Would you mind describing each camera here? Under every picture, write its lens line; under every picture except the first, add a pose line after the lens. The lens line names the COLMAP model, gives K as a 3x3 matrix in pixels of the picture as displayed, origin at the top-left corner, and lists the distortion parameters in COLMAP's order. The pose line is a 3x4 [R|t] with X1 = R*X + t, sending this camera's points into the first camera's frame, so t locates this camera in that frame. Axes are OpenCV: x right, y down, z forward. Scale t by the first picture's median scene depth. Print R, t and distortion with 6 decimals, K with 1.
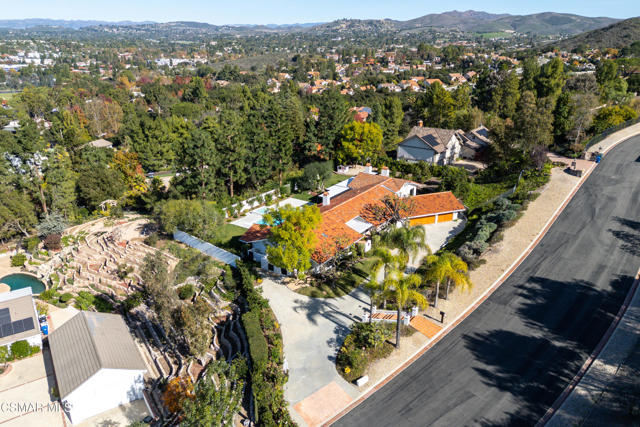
lens RADIAL K [[470.9, 0, 320.9], [0, 470.9, 213.5], [0, 0, 1]] dist [0.087805, -0.100654]
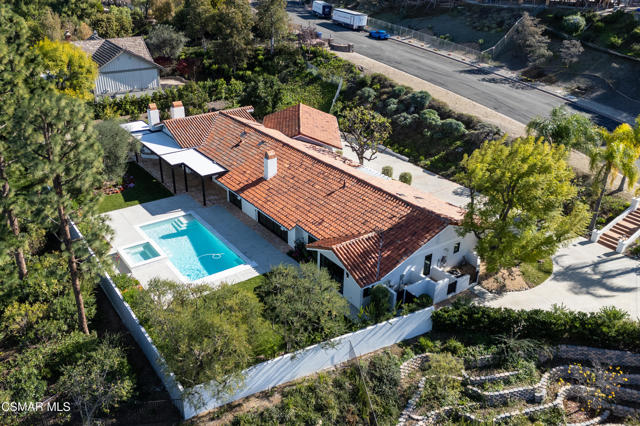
lens RADIAL K [[536.7, 0, 282.2], [0, 536.7, 213.5], [0, 0, 1]] dist [0.083263, -0.093673]
pose [[0.380374, -0.412639, 0.827674, -0.611135], [0.329216, 0.896736, 0.295772, -0.186600], [-0.864252, 0.159980, 0.476943, 0.844514]]
